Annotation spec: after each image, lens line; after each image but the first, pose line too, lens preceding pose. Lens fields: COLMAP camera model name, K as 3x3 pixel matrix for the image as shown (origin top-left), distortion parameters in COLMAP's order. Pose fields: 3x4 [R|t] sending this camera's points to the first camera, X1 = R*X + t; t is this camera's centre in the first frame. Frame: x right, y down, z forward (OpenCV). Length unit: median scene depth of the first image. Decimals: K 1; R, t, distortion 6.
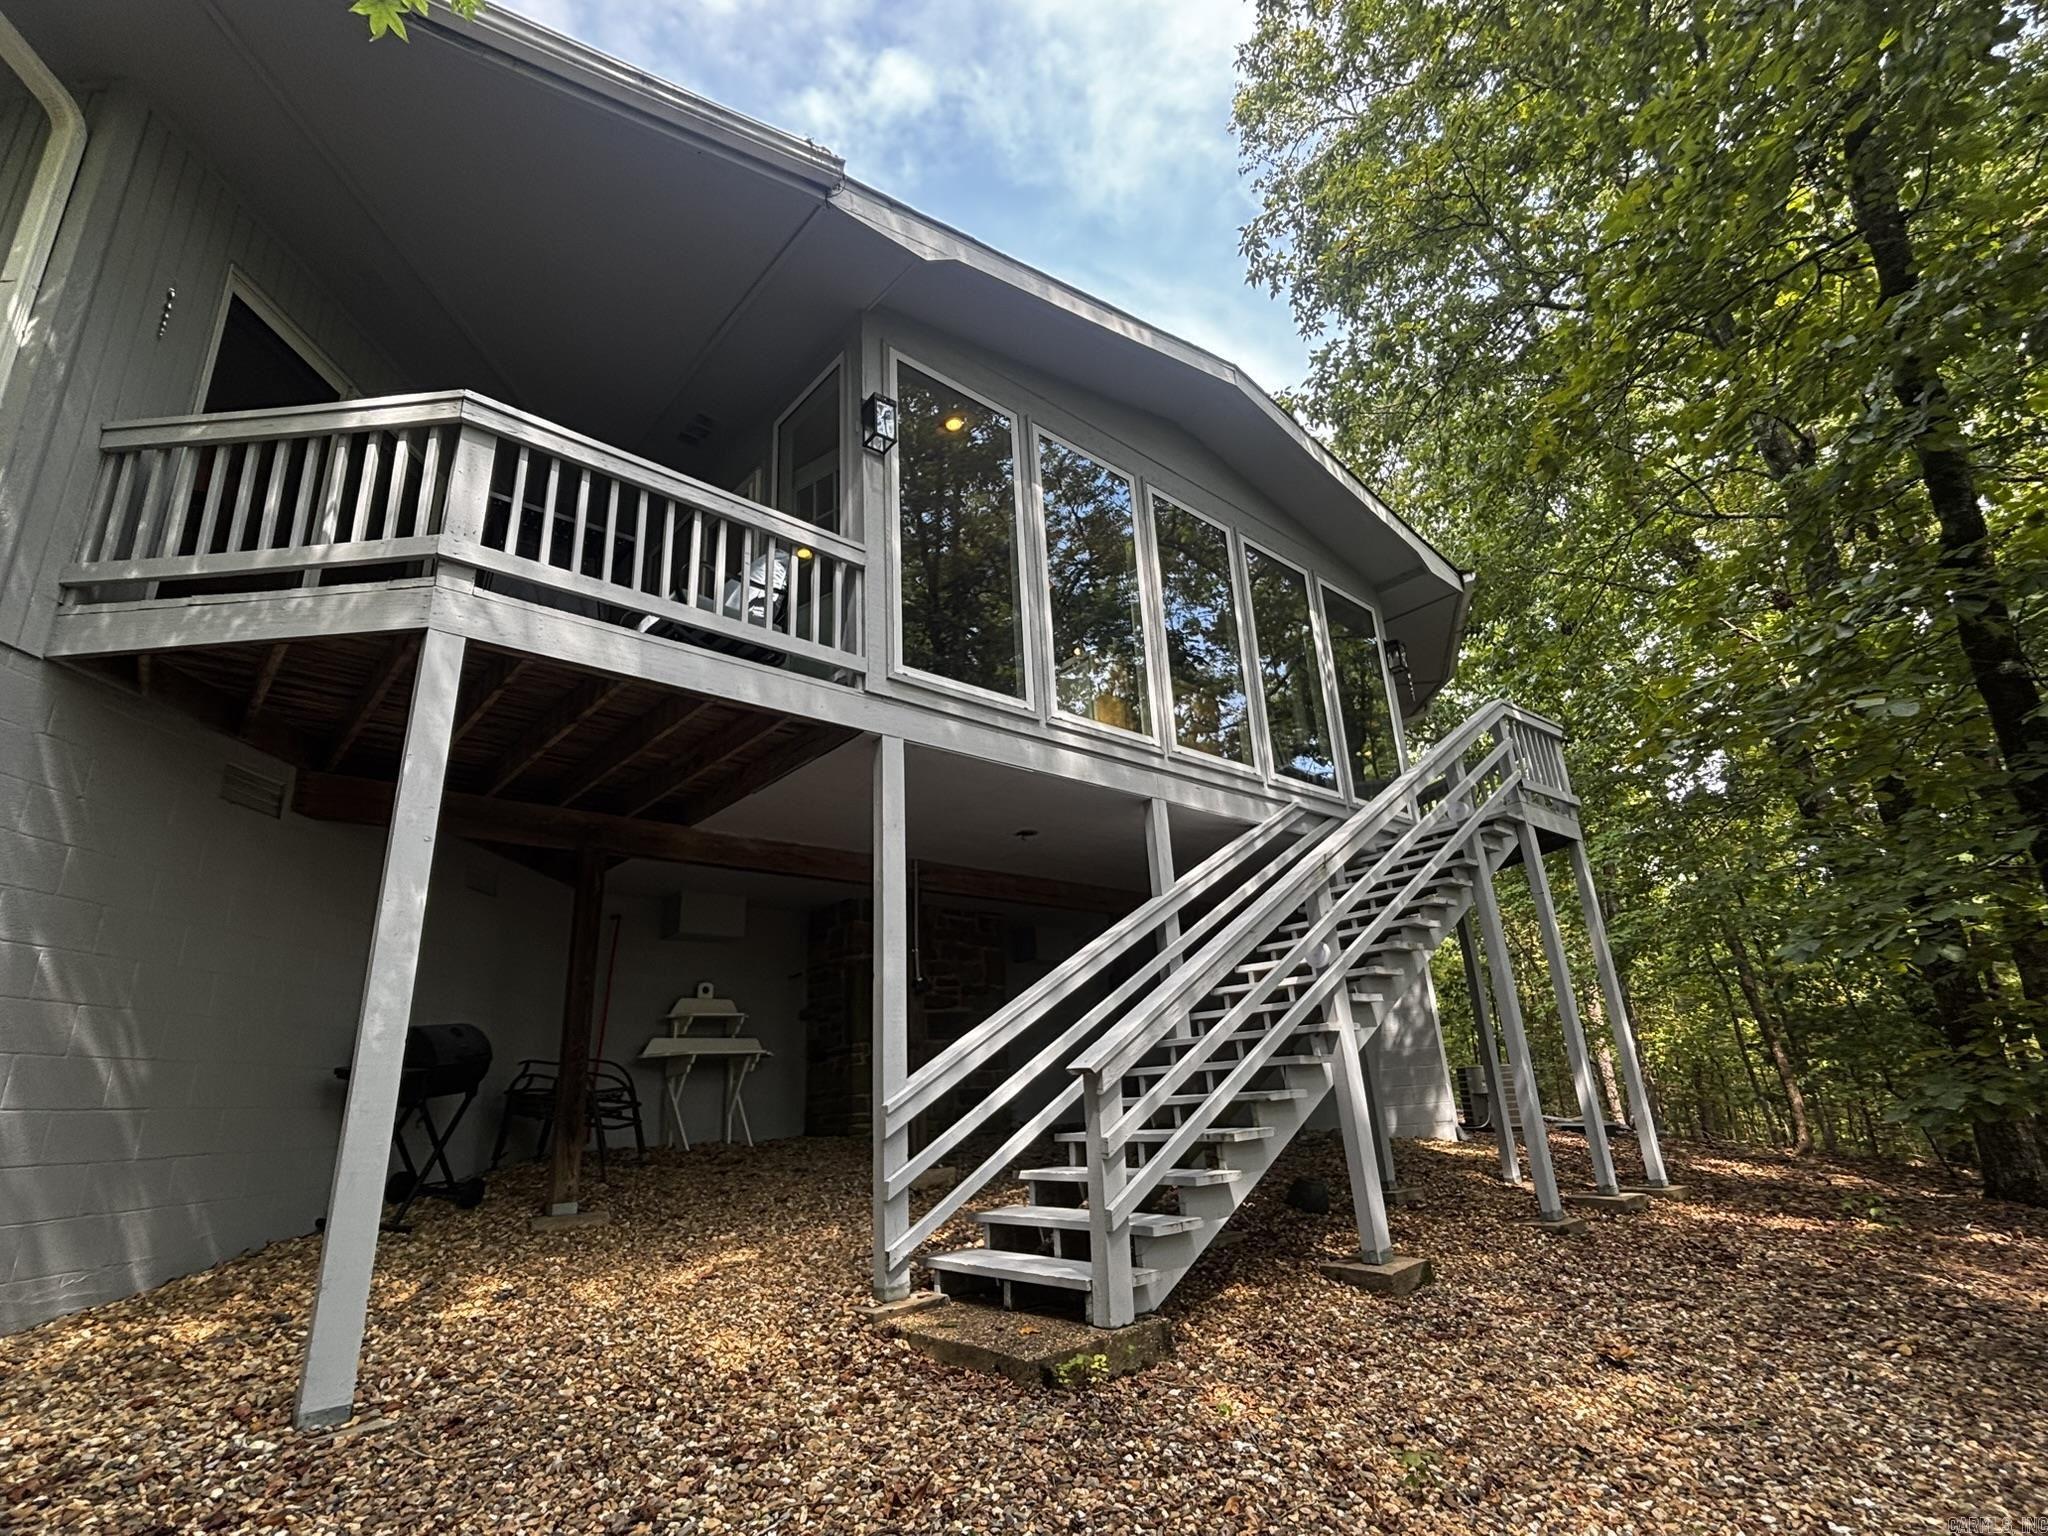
lens RADIAL K [[982.2, 0, 1017.0], [0, 982.2, 767.8], [0, 0, 1]] dist [0.002424, -0.001727]
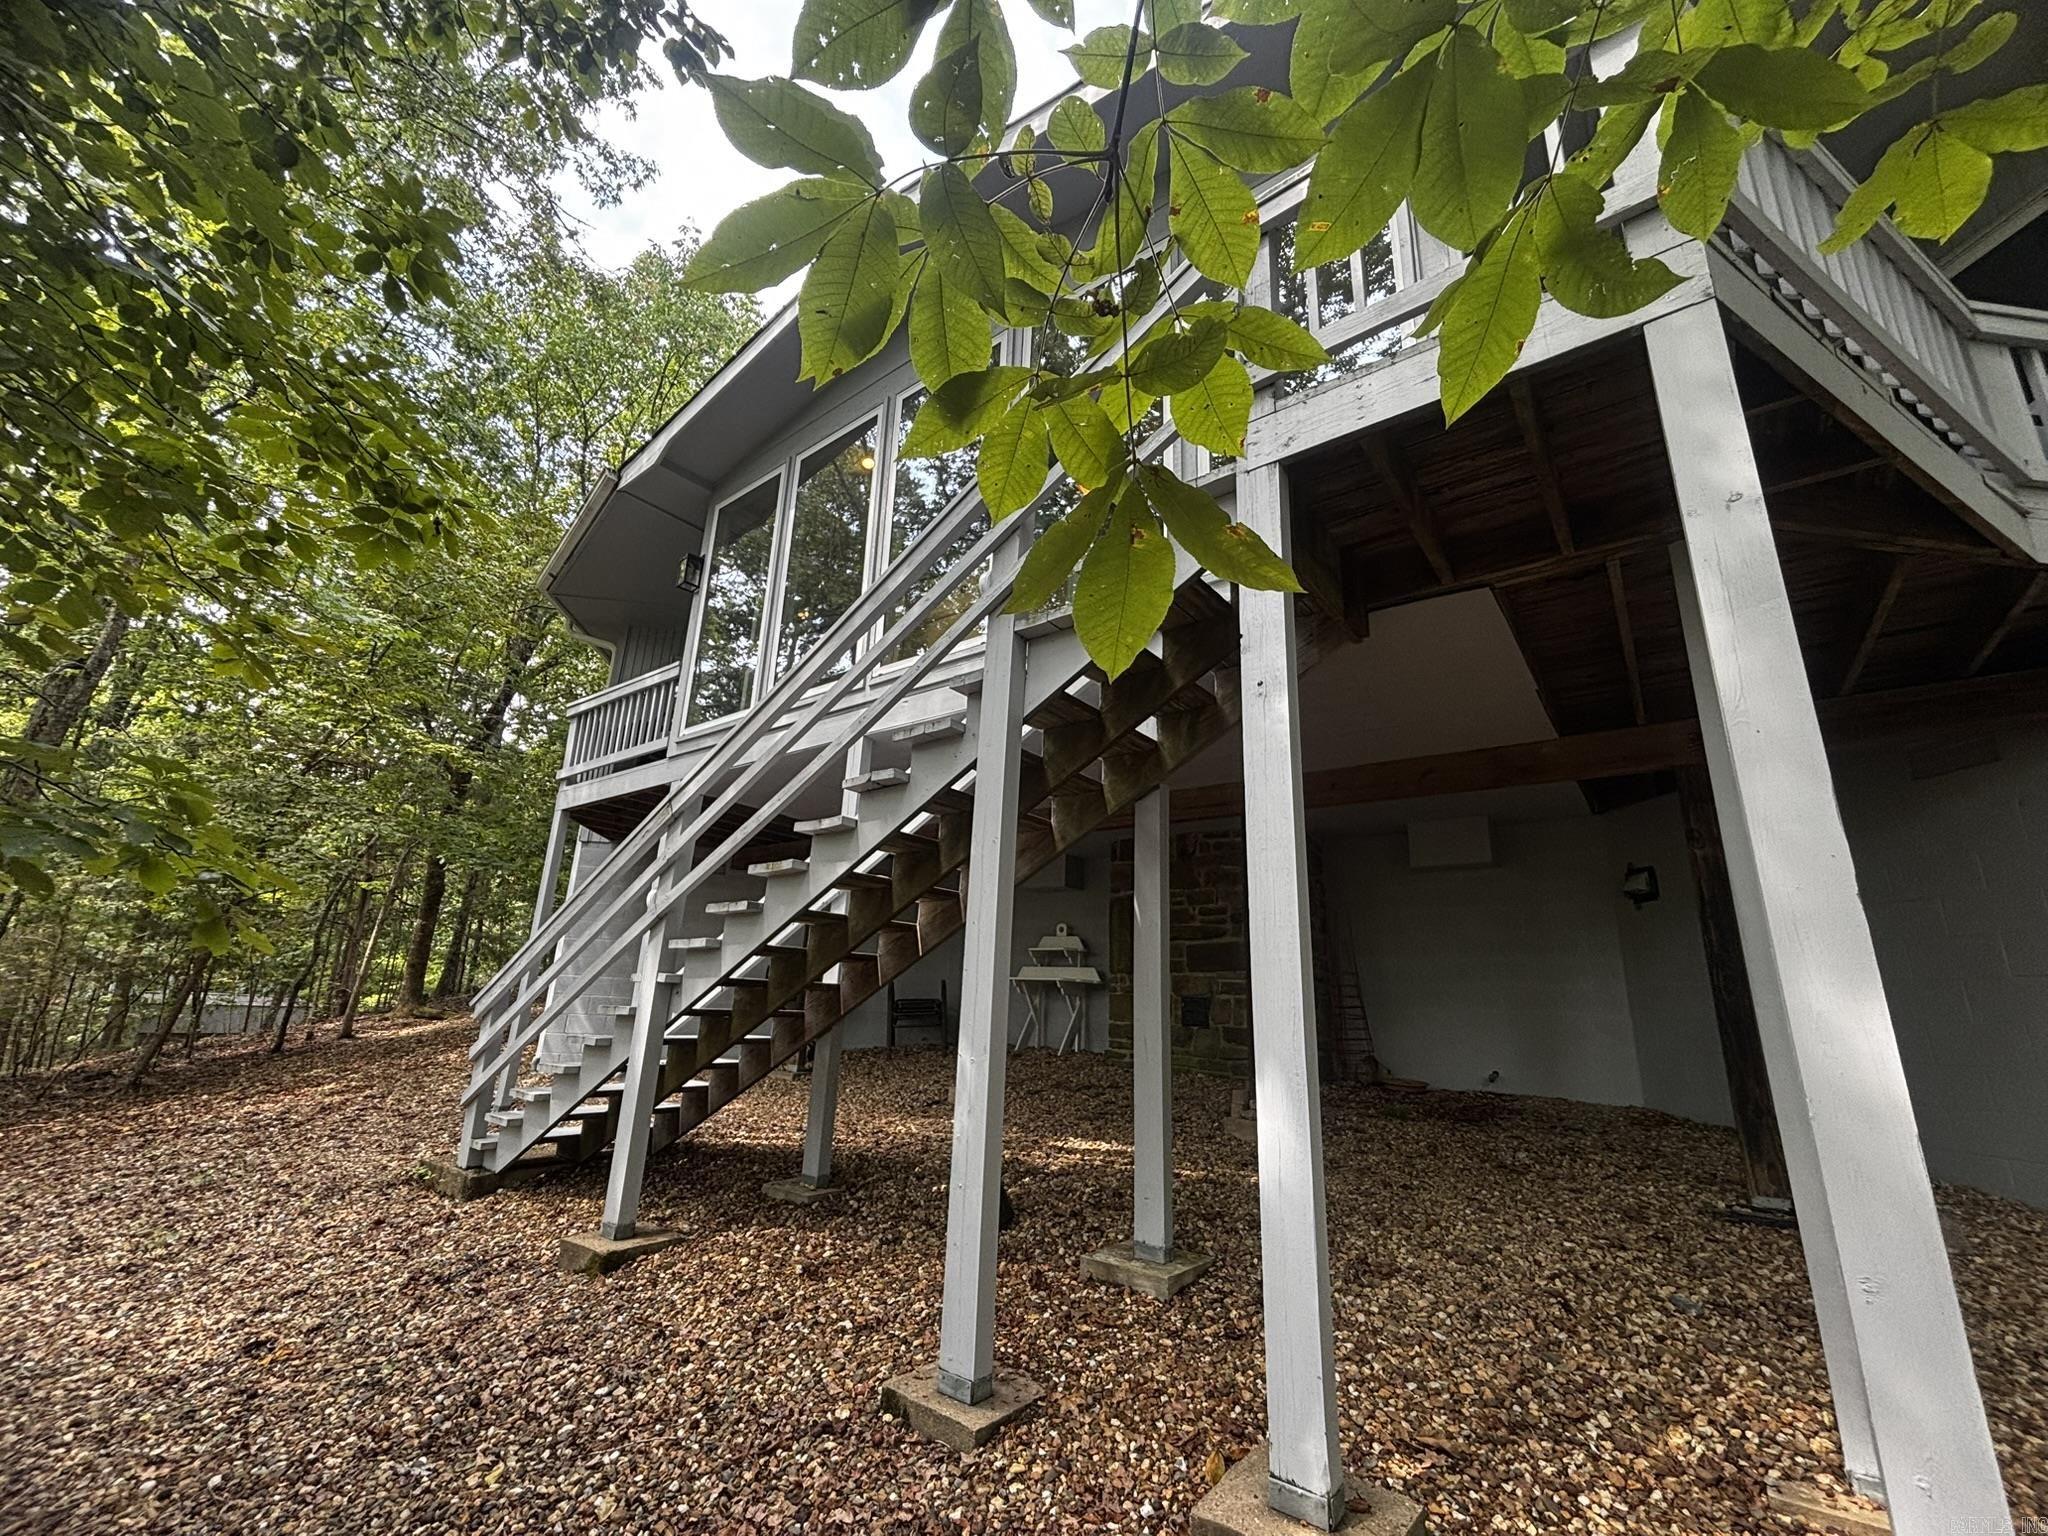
lens RADIAL K [[835.8, 0, 1017.1], [0, 835.8, 769.6], [0, 0, 1]] dist [0.002735, -0.000529]
pose [[0.162142, -0.215772, -0.962888, 0.769472], [0.252291, 0.952432, -0.170946, 0.198175], [0.953970, -0.215210, 0.208866, 0.758706]]
